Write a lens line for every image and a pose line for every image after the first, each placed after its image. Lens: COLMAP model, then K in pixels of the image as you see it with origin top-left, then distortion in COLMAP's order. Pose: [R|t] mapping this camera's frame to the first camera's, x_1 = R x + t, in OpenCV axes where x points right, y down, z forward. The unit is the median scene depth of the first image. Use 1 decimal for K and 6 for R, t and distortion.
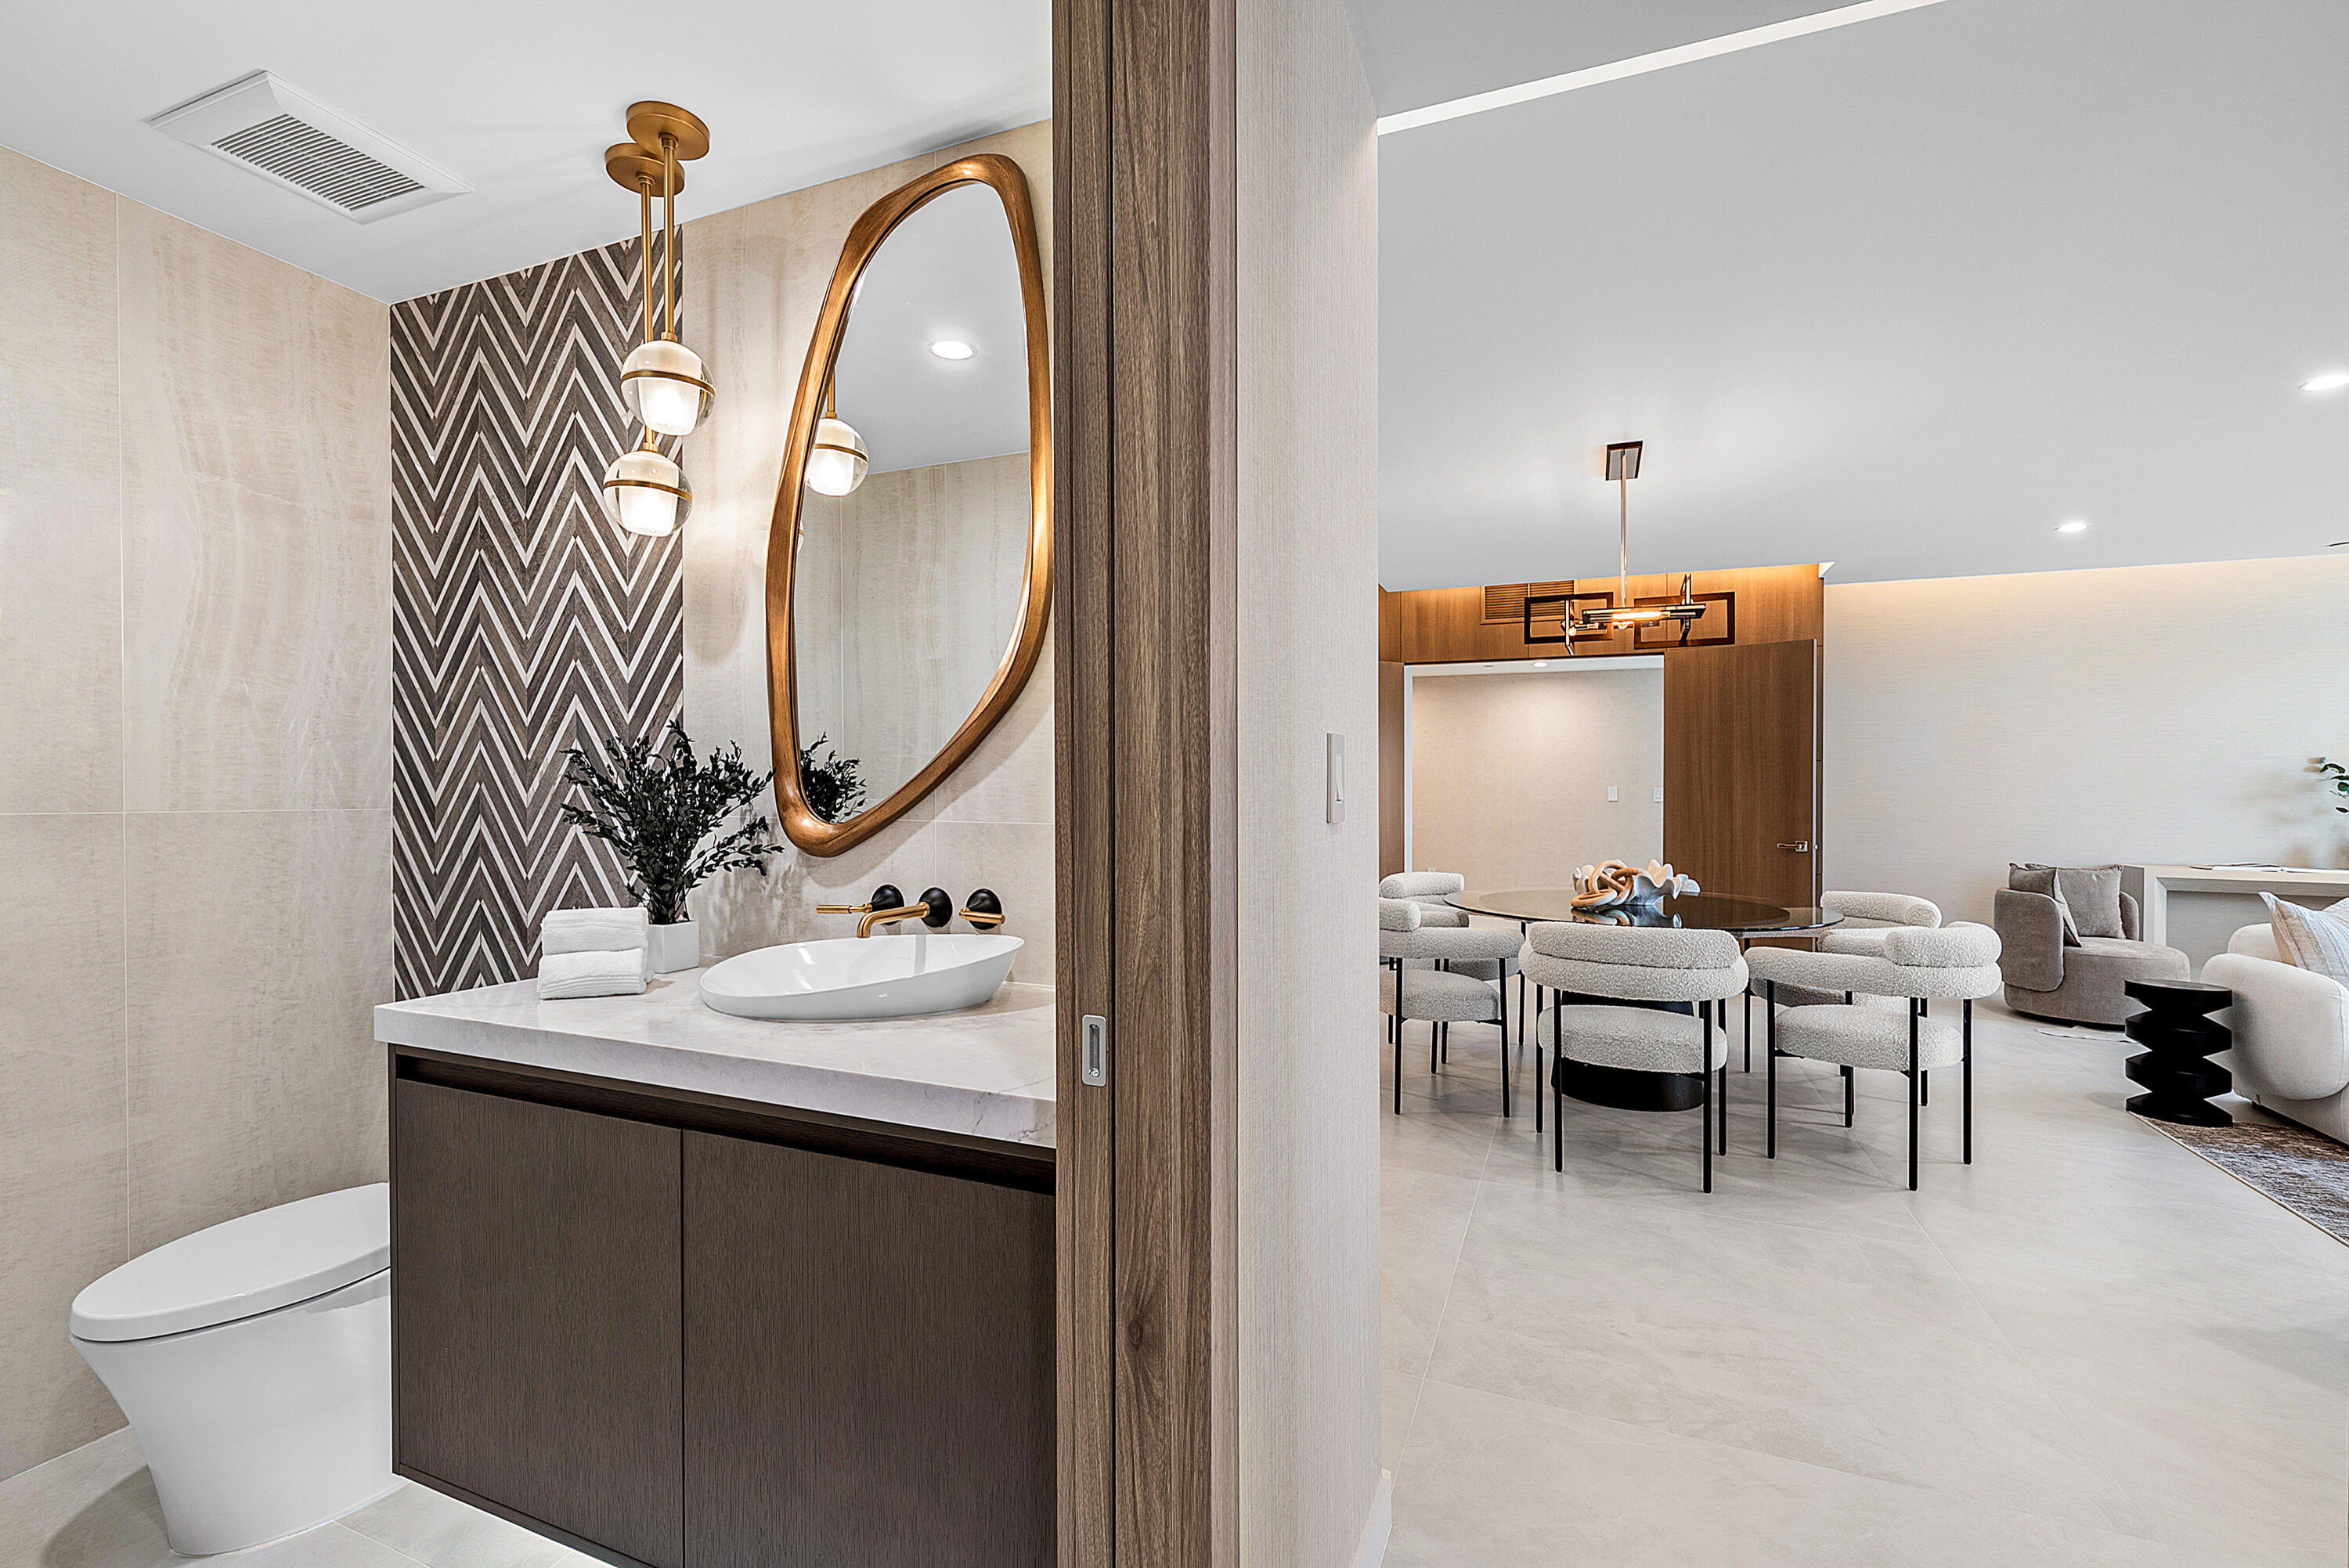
lens RADIAL K [[1025.6, 0, 1182.1], [0, 1025.6, 798.4], [0, 0, 1]] dist [-0.001872, -0.000087]
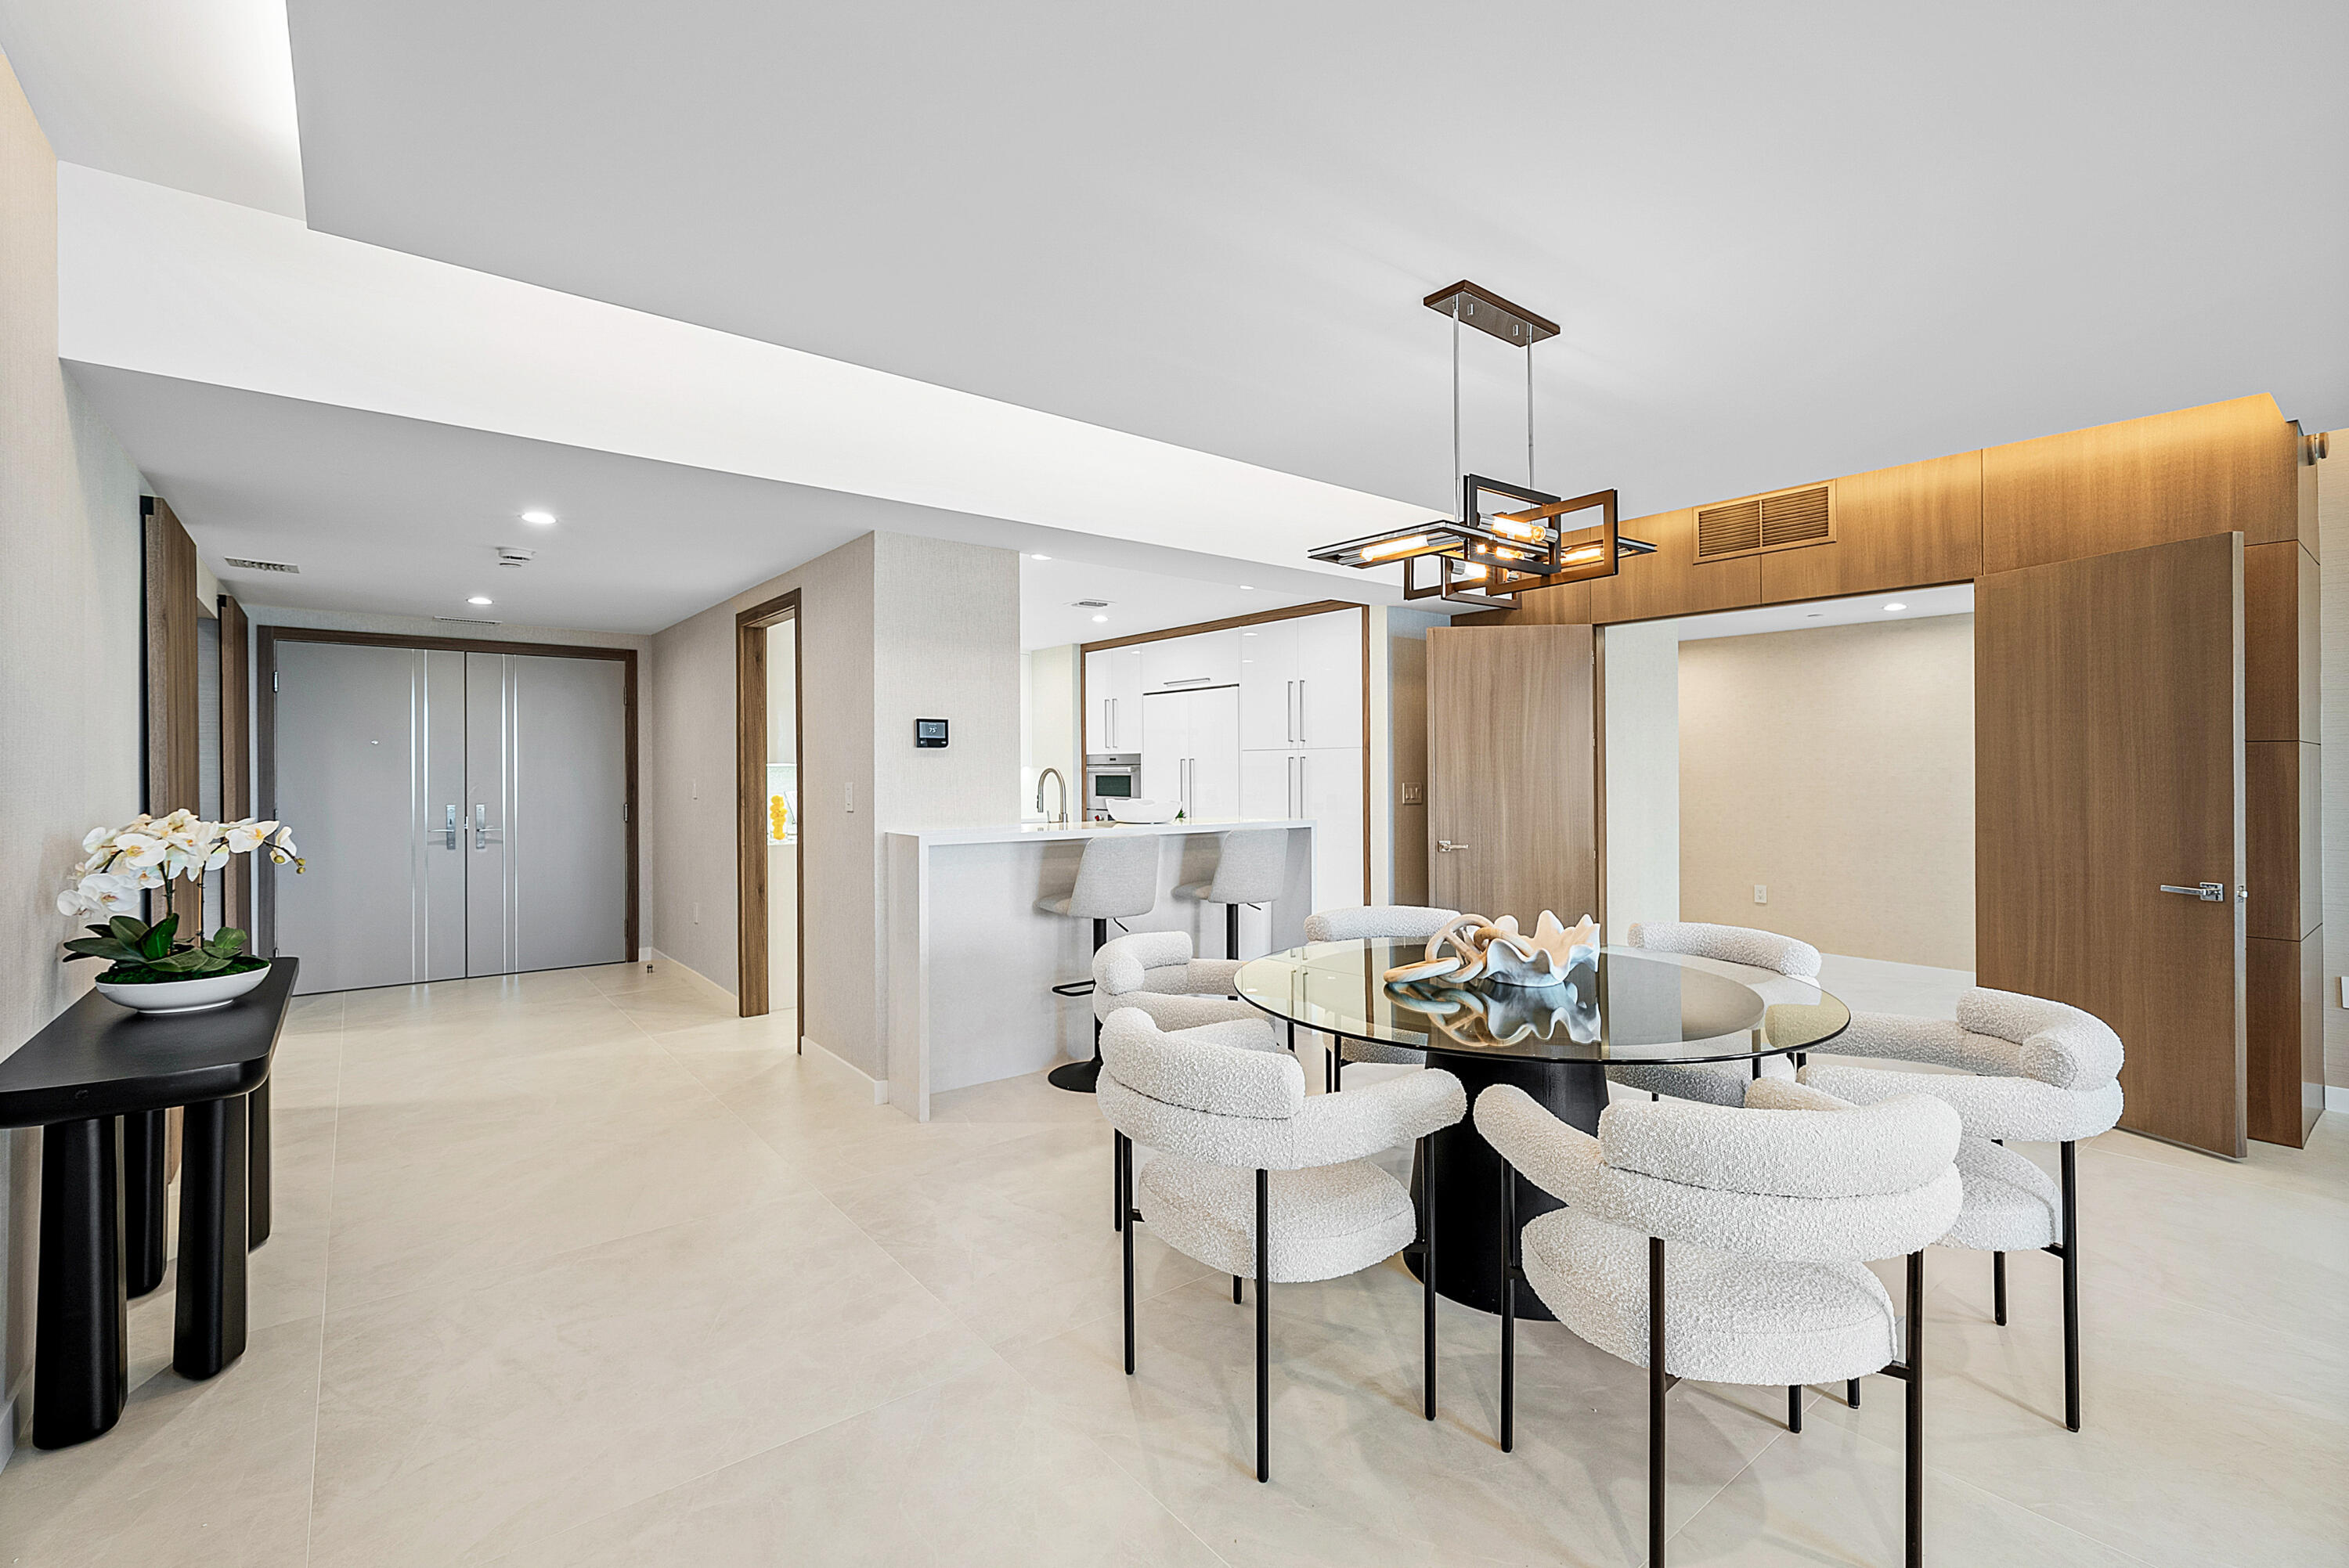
lens RADIAL K [[1018.8, 0, 1172.8], [0, 1018.8, 771.2], [0, 0, 1]] dist [0.002171, 0.000262]
pose [[0.872052, -0.010083, -0.489310, 0.377448], [0.005331, 0.999924, -0.011105, -0.017526], [0.489385, 0.007076, 0.872039, 0.213092]]
